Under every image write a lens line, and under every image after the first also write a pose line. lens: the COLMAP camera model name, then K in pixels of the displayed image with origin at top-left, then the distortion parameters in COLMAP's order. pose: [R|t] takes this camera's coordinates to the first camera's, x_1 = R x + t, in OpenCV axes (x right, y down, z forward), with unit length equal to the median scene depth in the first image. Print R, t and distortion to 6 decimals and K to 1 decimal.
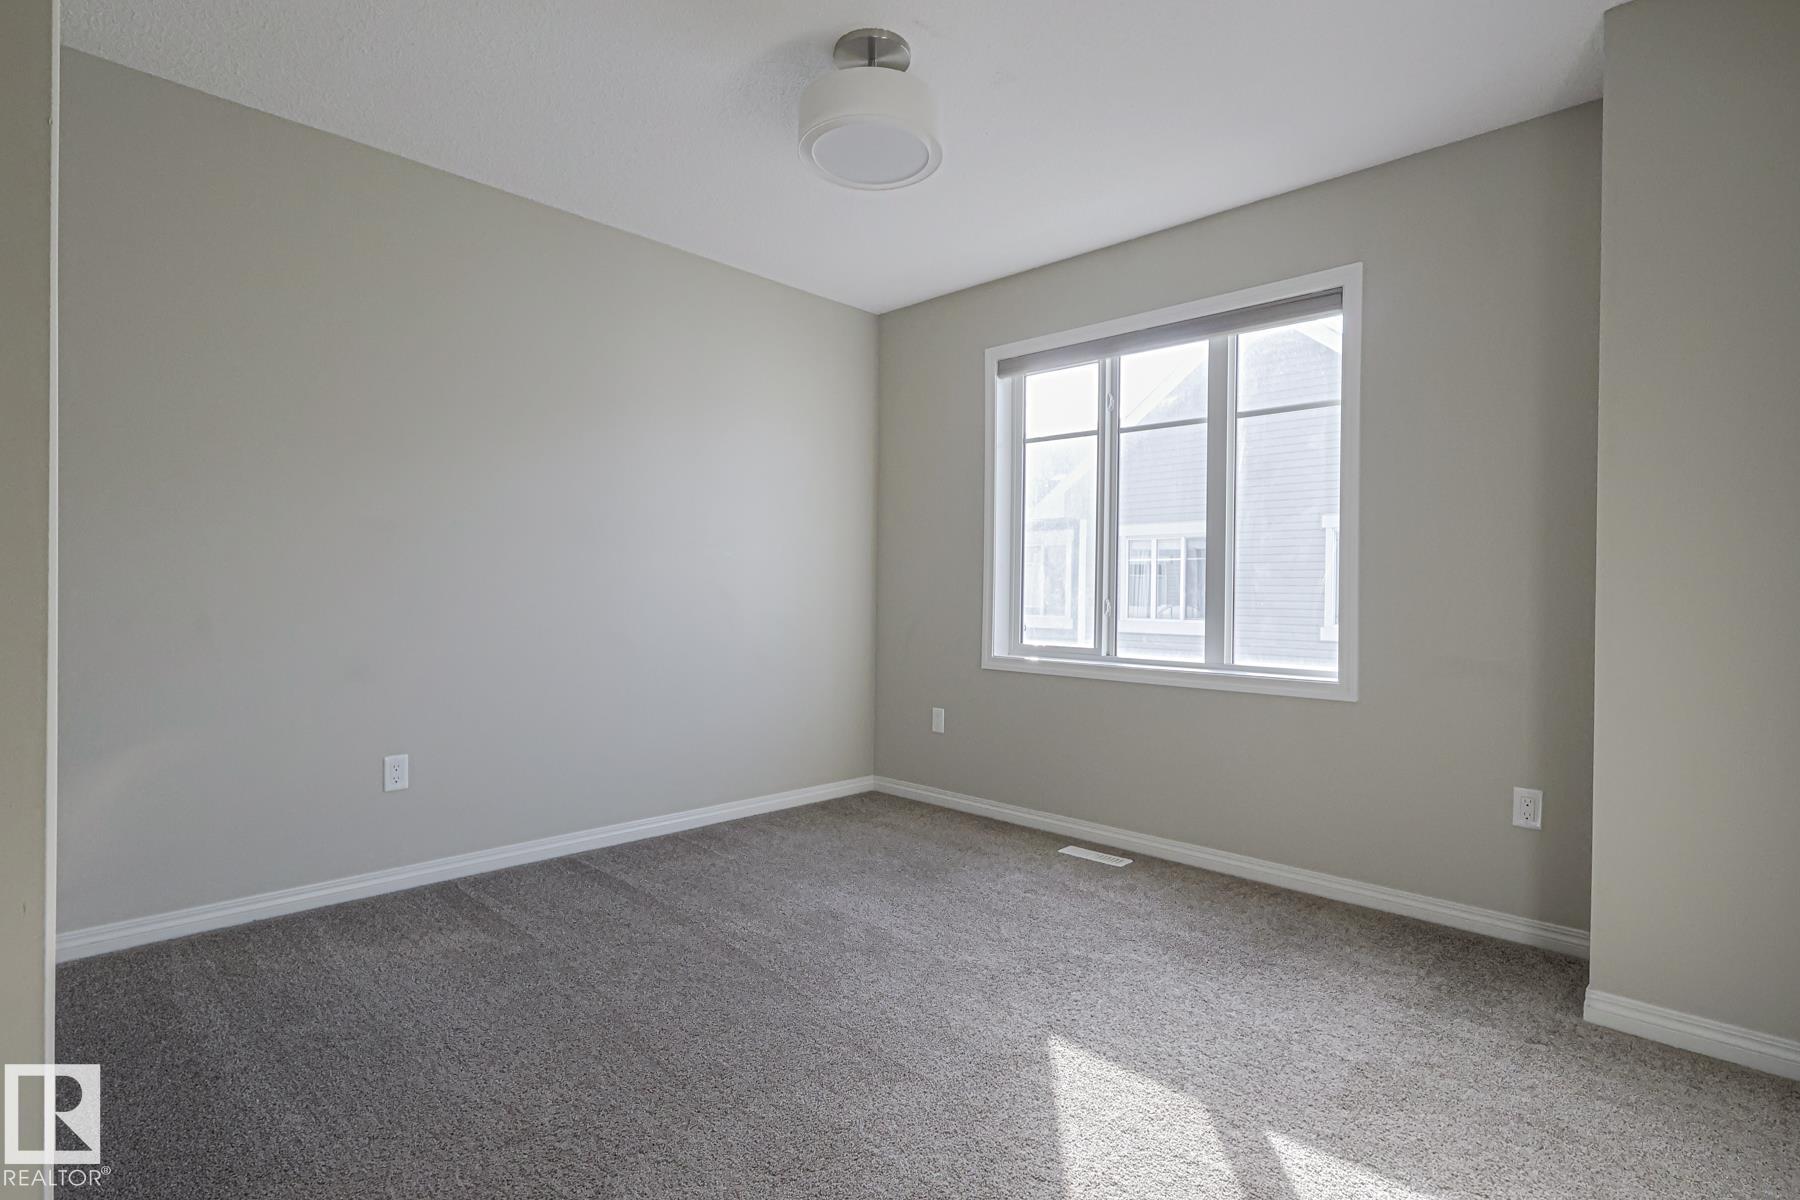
lens RADIAL K [[906.3, 0, 917.2], [0, 906.3, 588.0], [0, 0, 1]] dist [-0.005057, 0.002986]
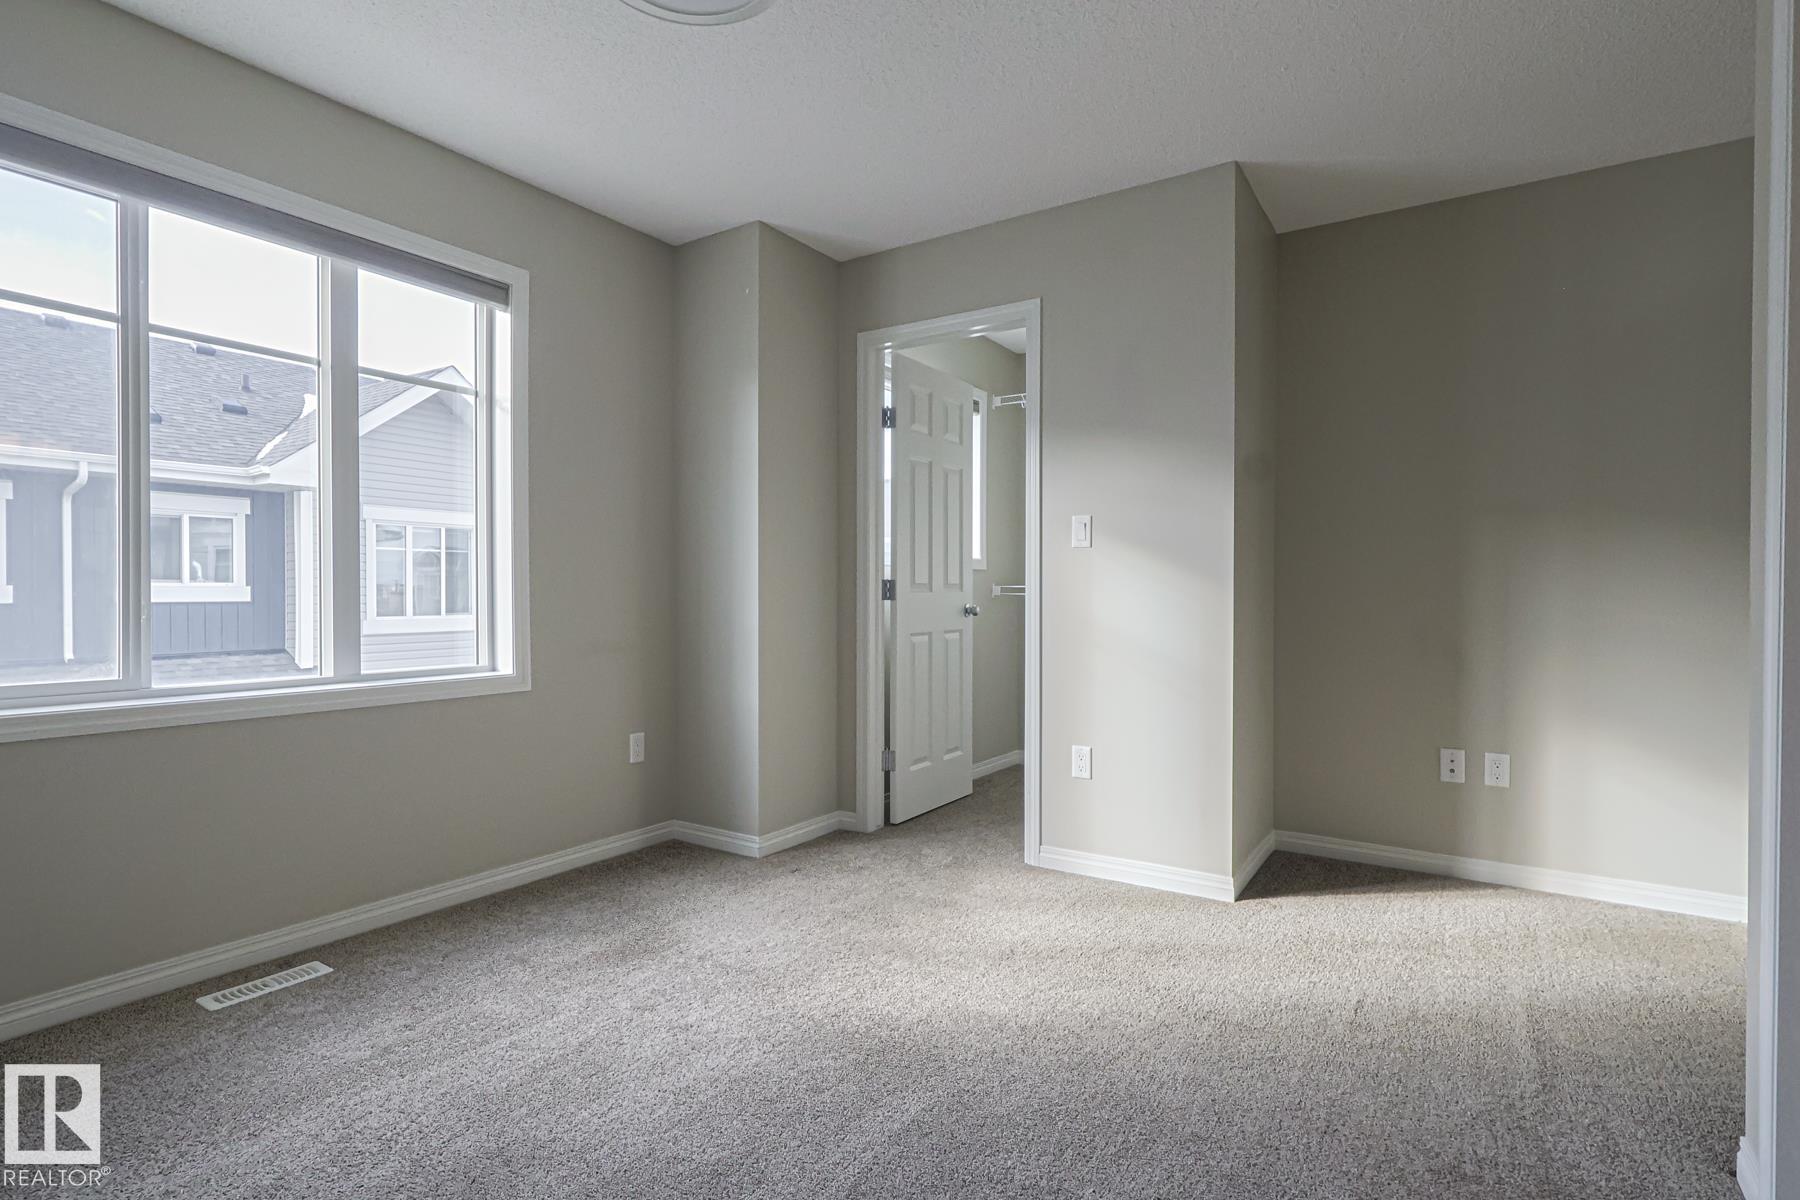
lens RADIAL K [[906.3, 0, 897.9], [0, 906.3, 593.3], [0, 0, 1]] dist [-0.005057, 0.002986]
pose [[-0.189666, -0.011825, 0.981777, -0.595383], [-0.001800, 0.999930, 0.011696, 0.000980], [-0.981847, 0.000451, -0.189674, 0.743998]]
